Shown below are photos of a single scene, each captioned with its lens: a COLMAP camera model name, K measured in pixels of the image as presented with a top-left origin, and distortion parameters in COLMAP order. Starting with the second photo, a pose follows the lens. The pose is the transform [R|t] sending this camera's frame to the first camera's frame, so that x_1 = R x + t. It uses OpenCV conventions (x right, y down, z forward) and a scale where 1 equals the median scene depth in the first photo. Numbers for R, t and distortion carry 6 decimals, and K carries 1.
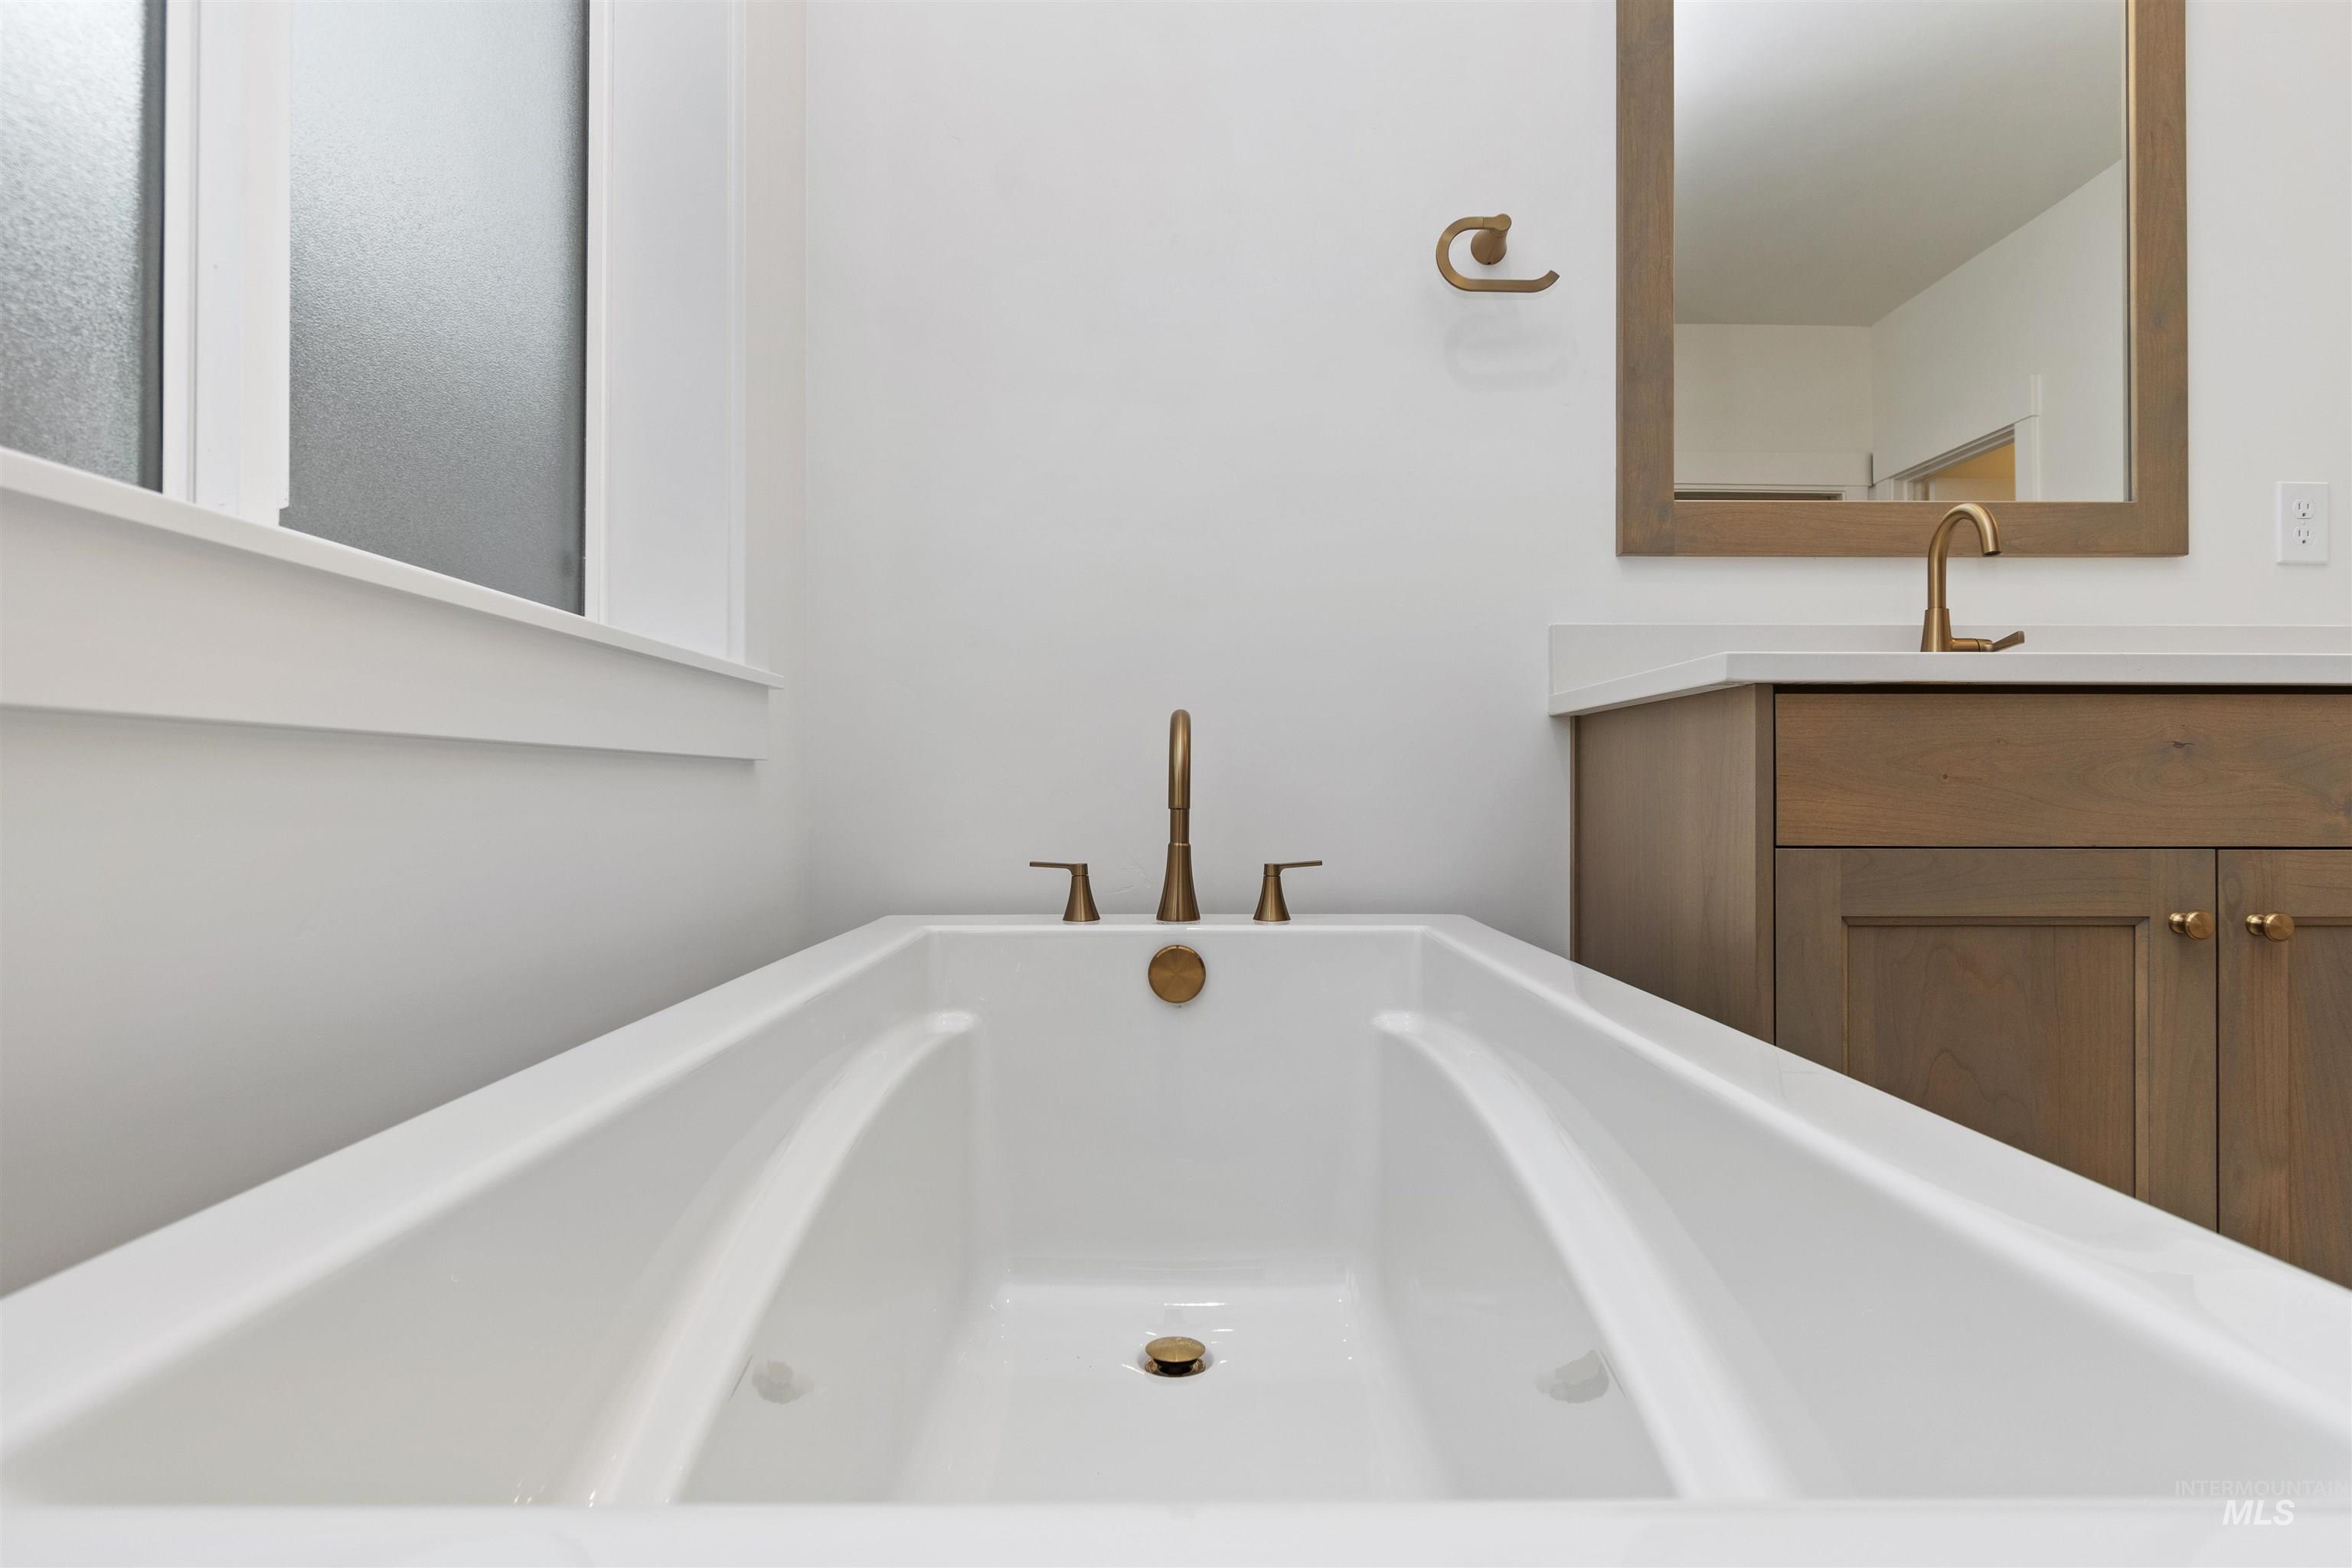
lens RADIAL K [[1235.4, 0, 1173.9], [0, 1235.4, 784.5], [0, 0, 1]] dist [-0.001564, 0.000387]
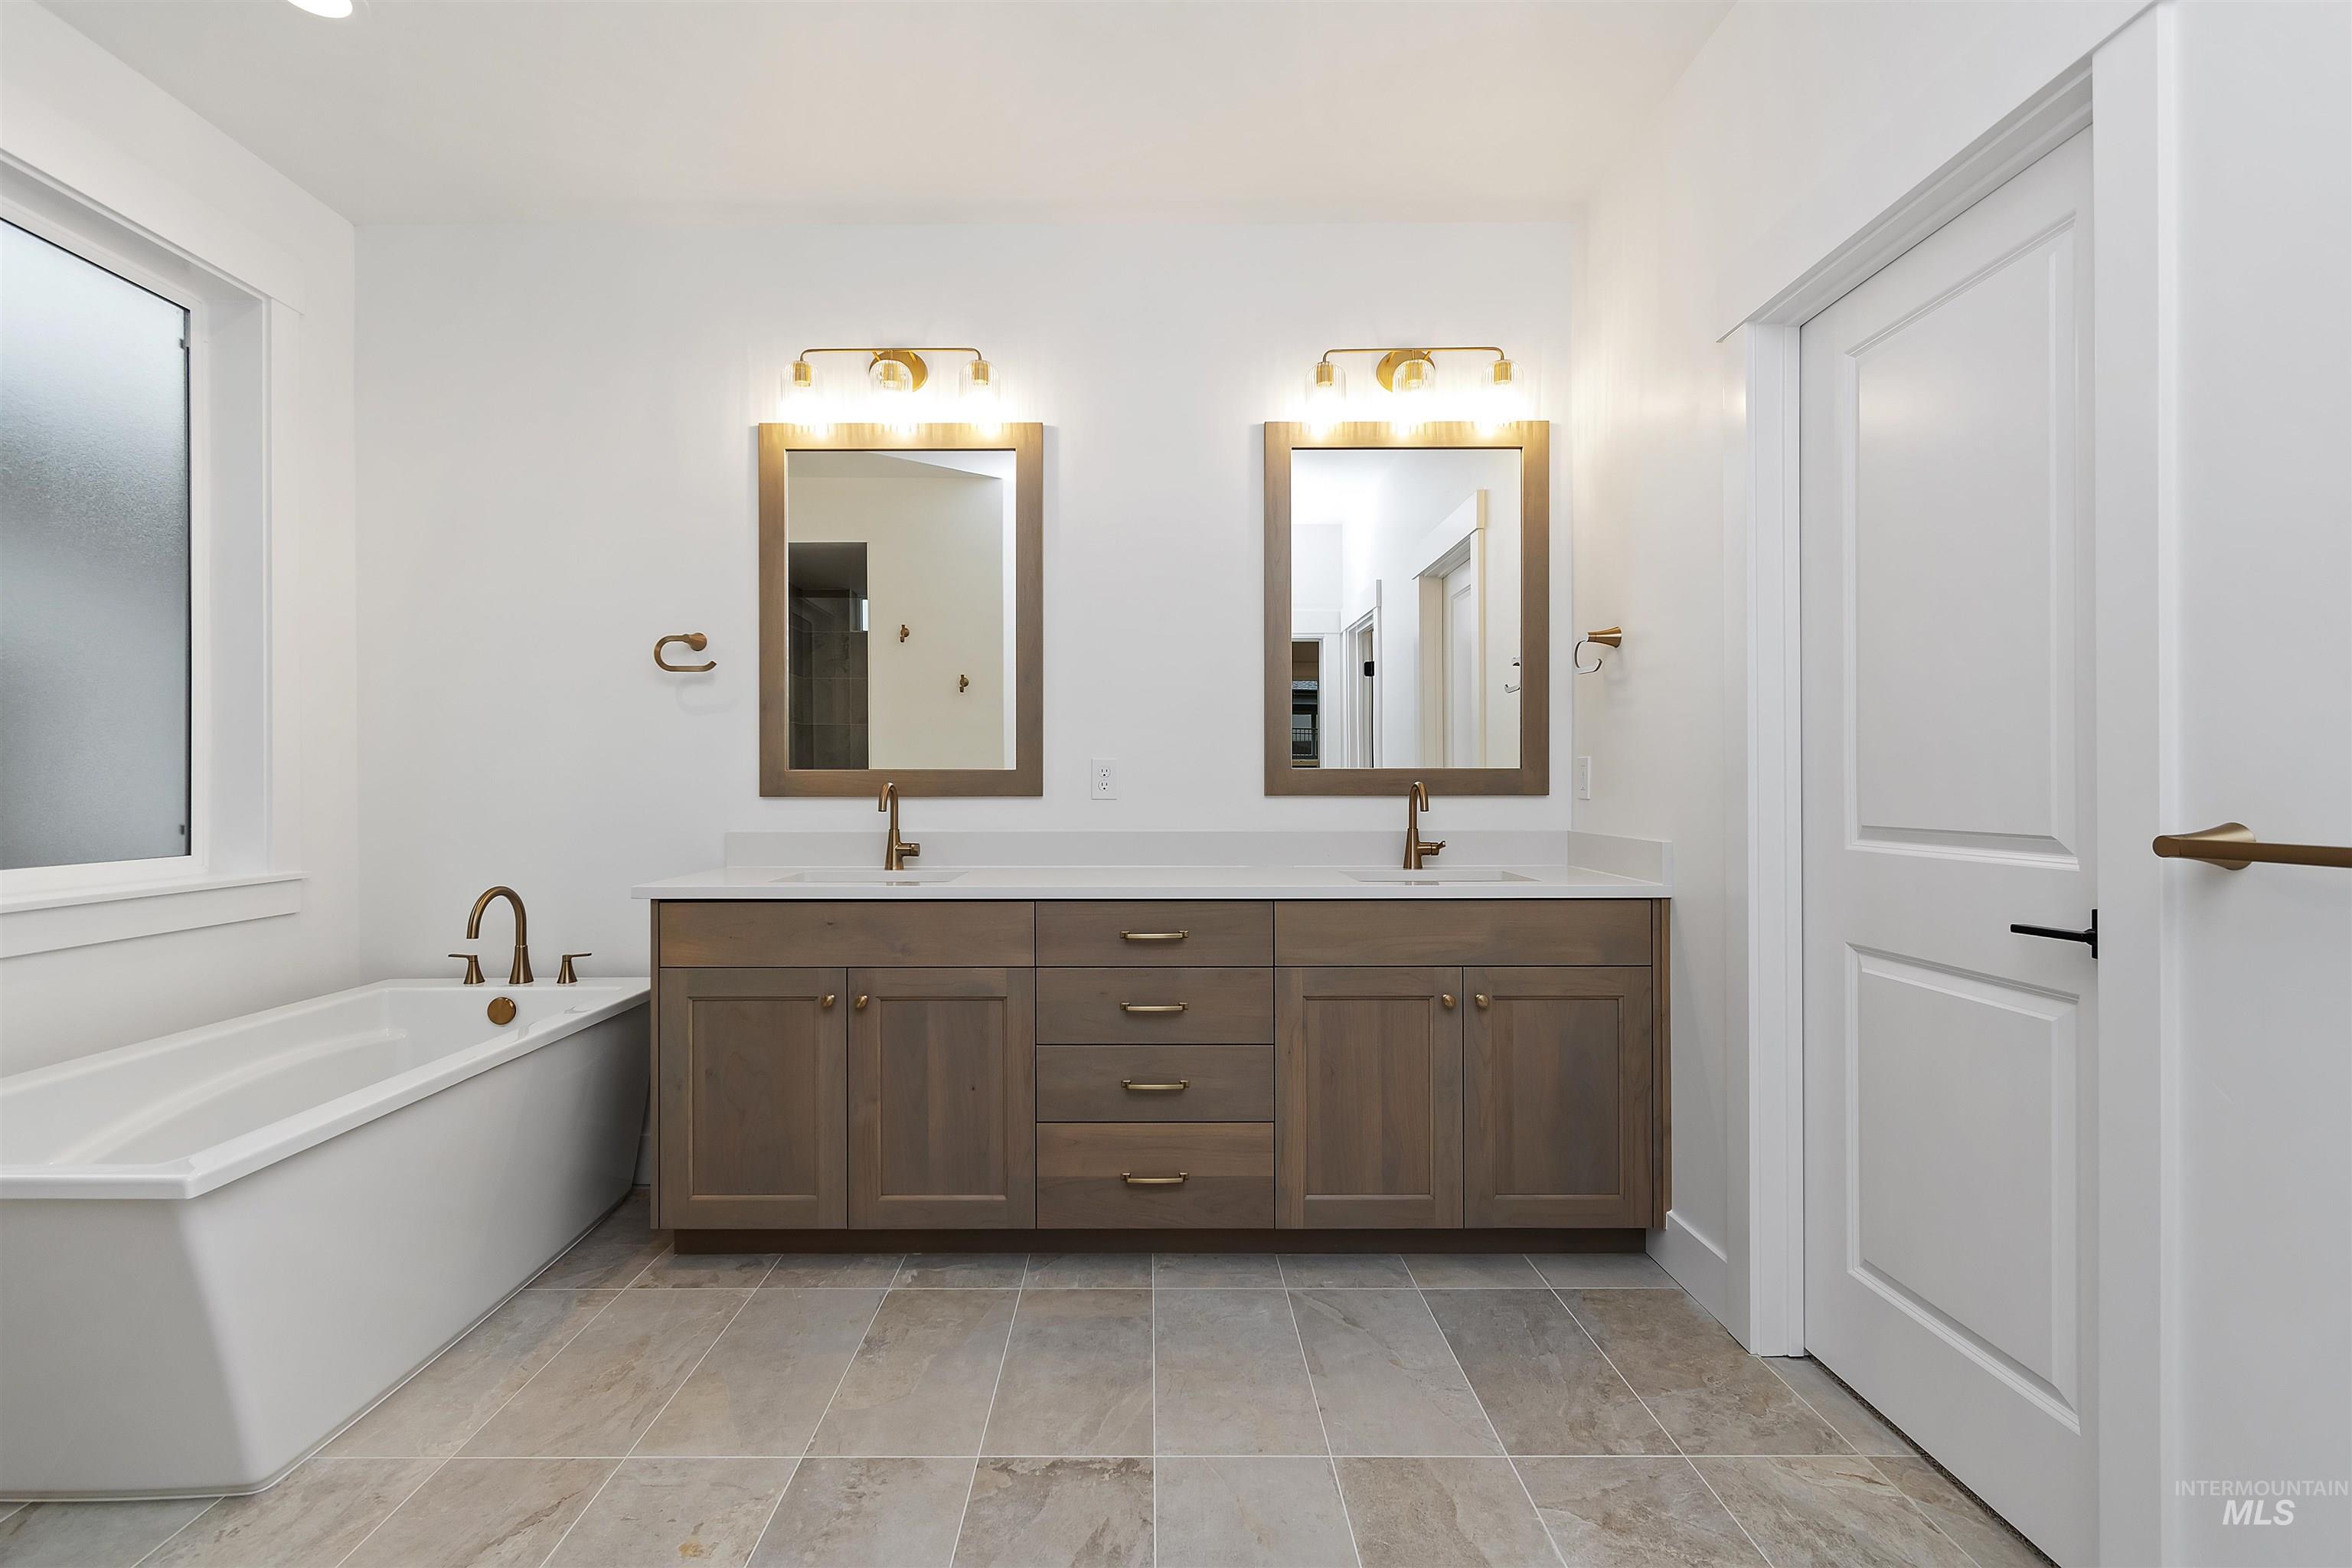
lens RADIAL K [[1045.8, 0, 1145.7], [0, 1045.8, 792.8], [0, 0, 1]] dist [0.005433, -0.003178]
pose [[0.999985, -0.003451, 0.004219, 1.038080], [0.003371, 0.999815, 0.018922, -0.235796], [-0.004283, -0.018907, 0.999812, -0.744933]]
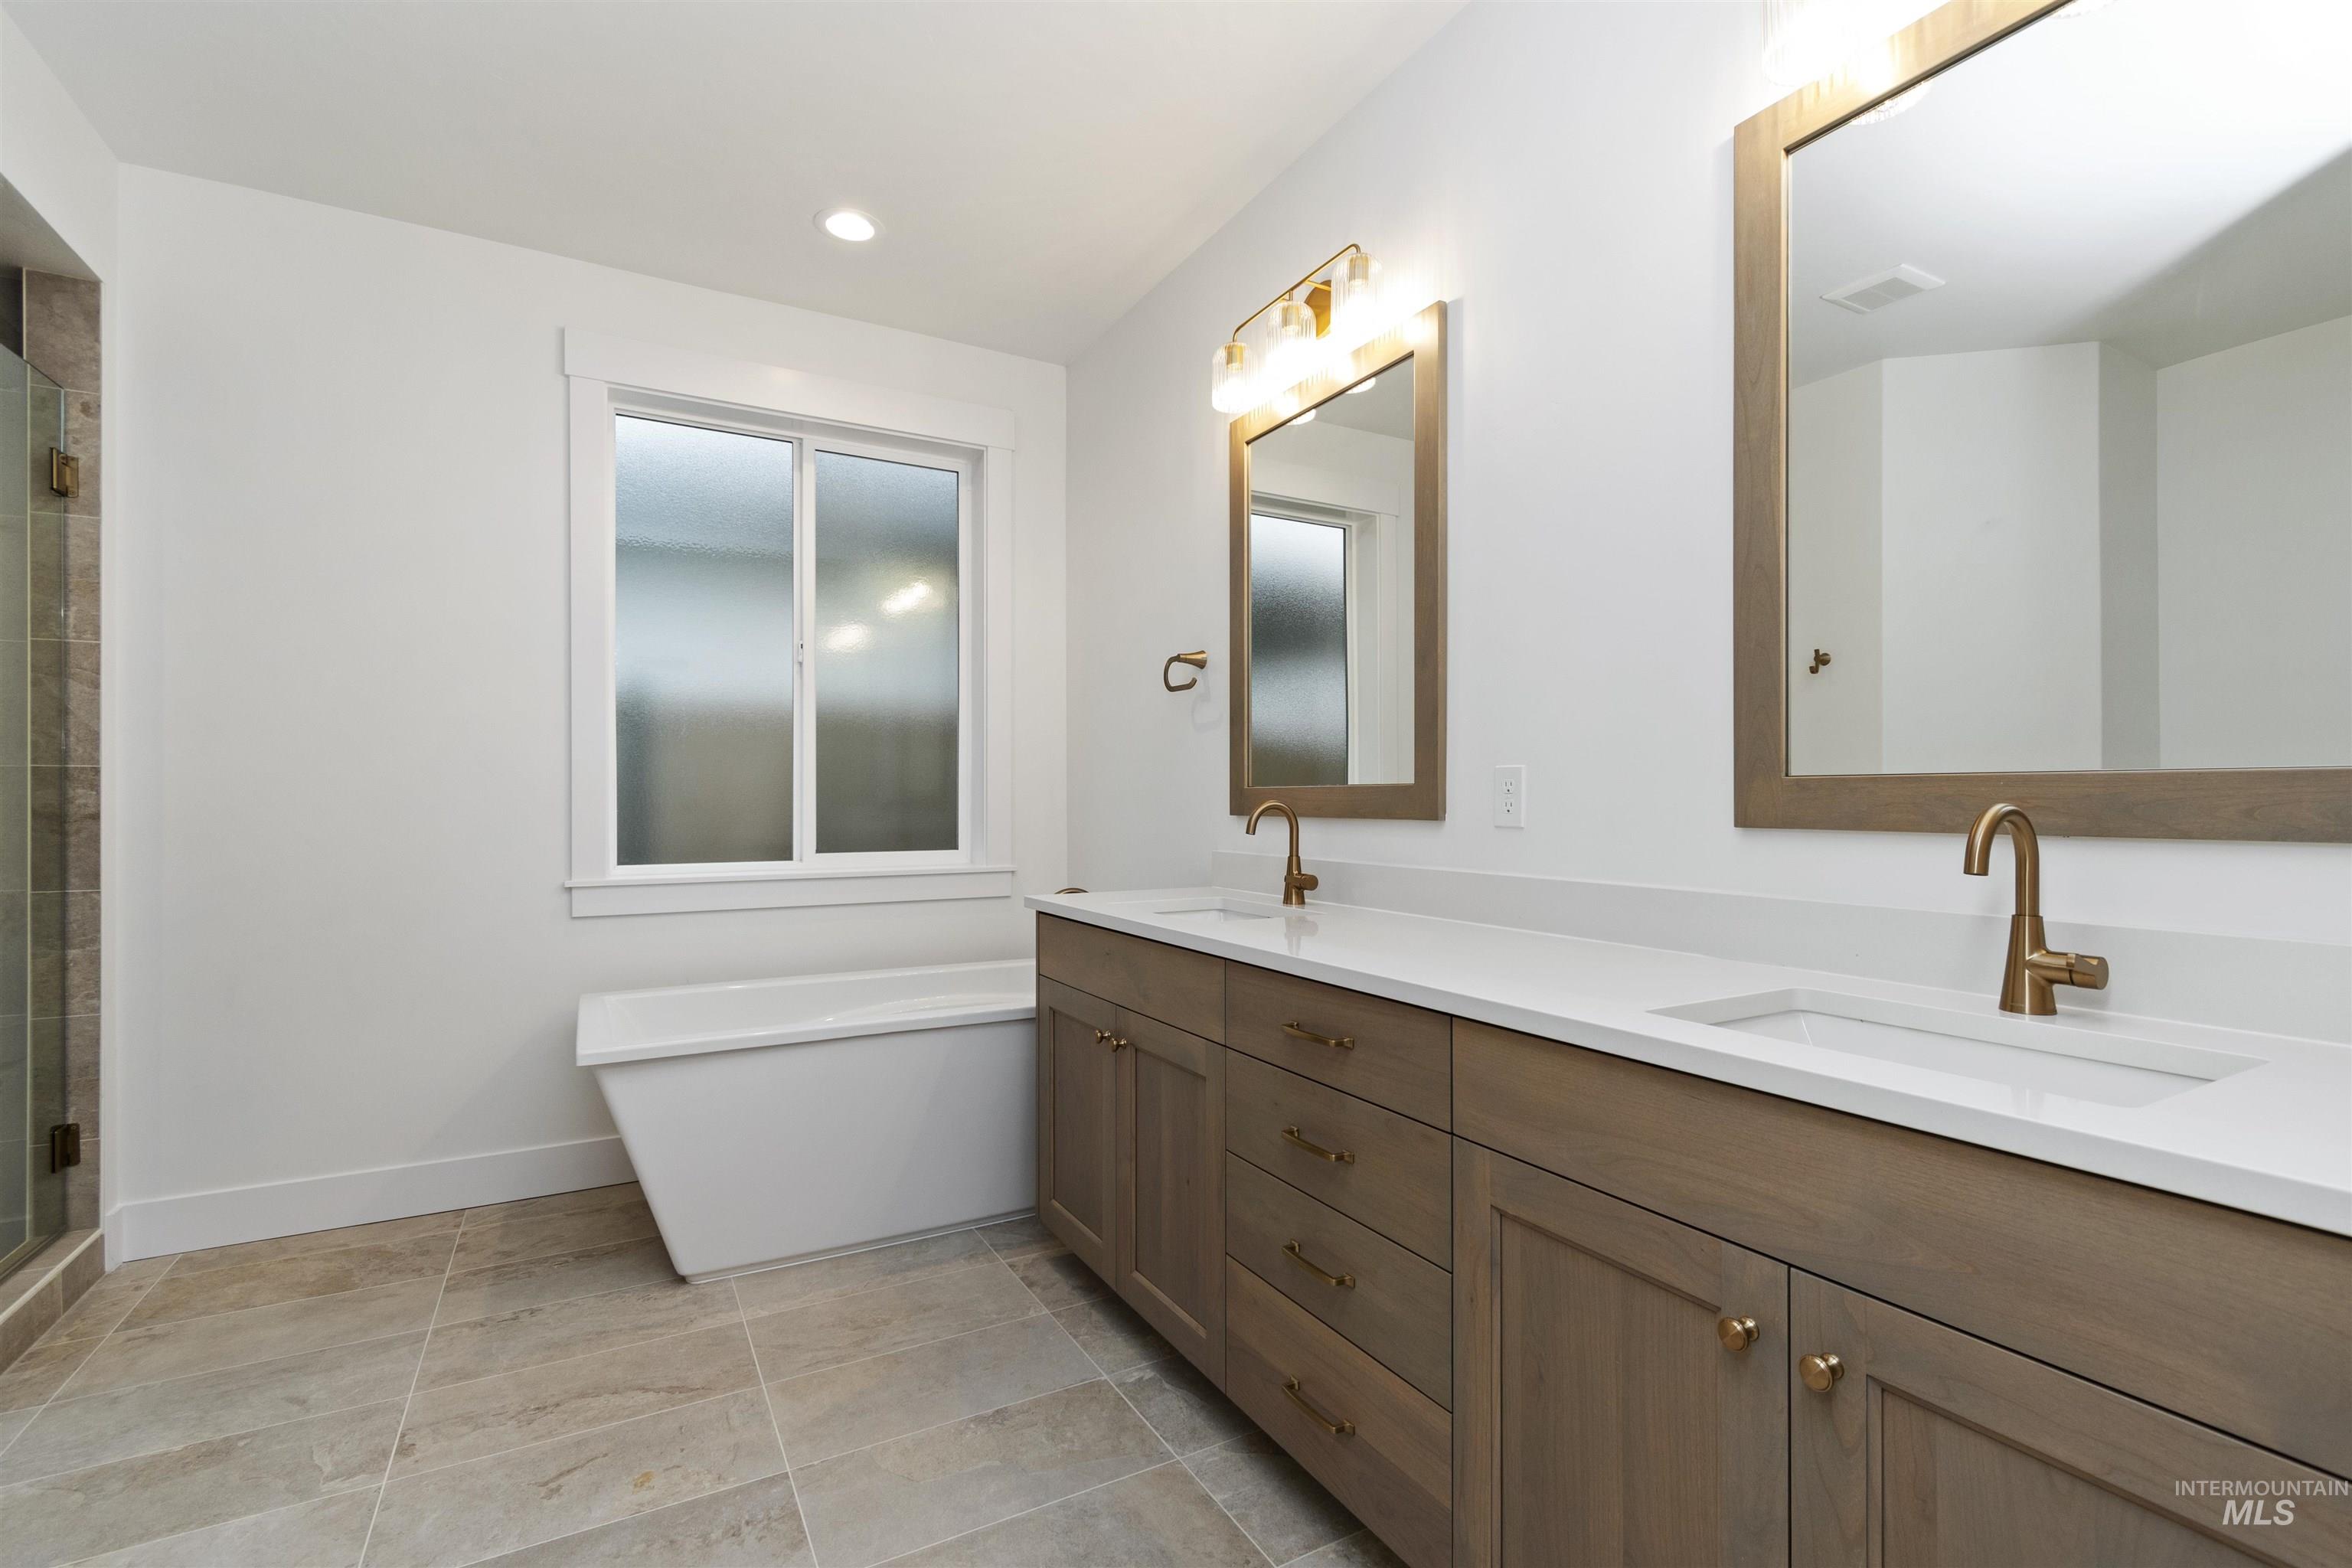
lens RADIAL K [[1045.8, 0, 1195.2], [0, 1045.8, 803.3], [0, 0, 1]] dist [0.005433, -0.003178]
pose [[0.502117, 0.001122, -0.864799, 1.836256], [0.009446, 0.999932, 0.006782, -0.229116], [0.864748, -0.011575, 0.502072, 0.145471]]
